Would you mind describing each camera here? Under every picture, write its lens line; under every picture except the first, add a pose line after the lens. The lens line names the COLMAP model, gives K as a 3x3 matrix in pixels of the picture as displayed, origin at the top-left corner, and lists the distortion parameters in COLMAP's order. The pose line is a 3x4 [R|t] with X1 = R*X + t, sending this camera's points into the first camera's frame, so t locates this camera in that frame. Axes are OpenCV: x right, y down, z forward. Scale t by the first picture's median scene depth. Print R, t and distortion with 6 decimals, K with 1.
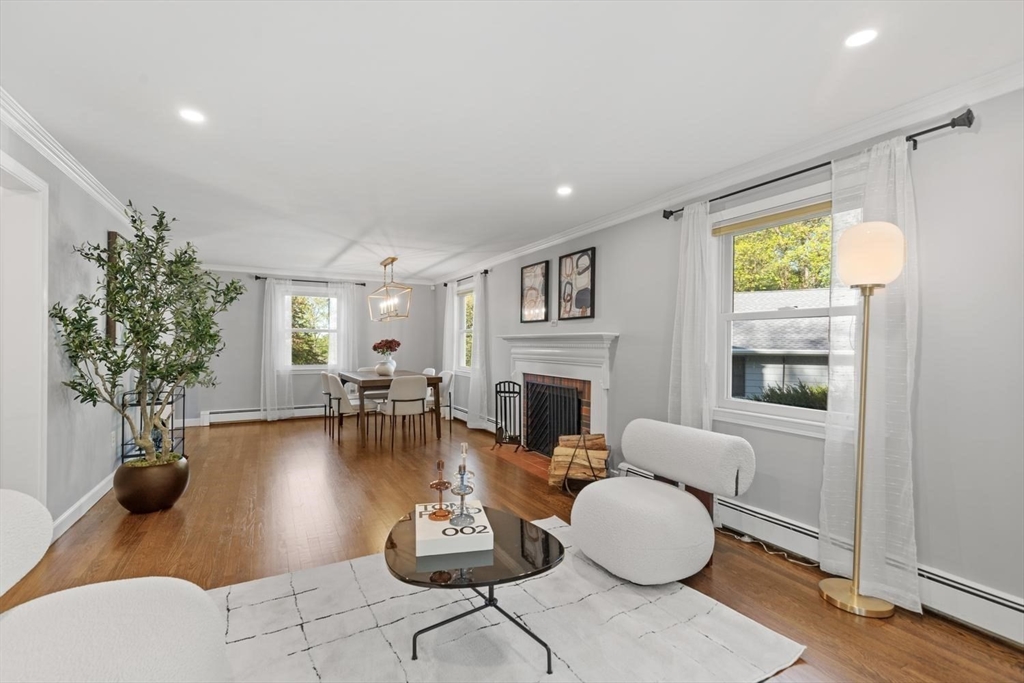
lens RADIAL K [[470.6, 0, 512.6], [0, 470.6, 344.4], [0, 0, 1]] dist [0.004694, -0.001583]
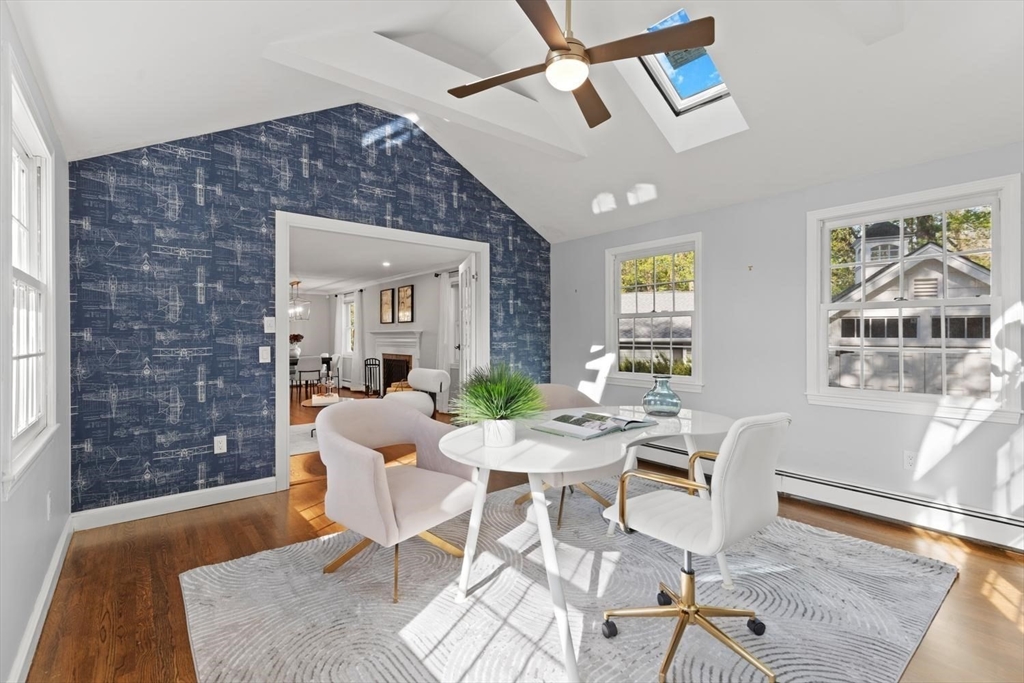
lens RADIAL K [[470.6, 0, 515.9], [0, 470.6, 338.7], [0, 0, 1]] dist [0.004694, -0.001583]
pose [[0.981548, -0.007019, 0.191087, 0.198508], [0.006631, 0.999974, 0.002666, 0.008025], [-0.191101, -0.001350, 0.981570, -0.861357]]
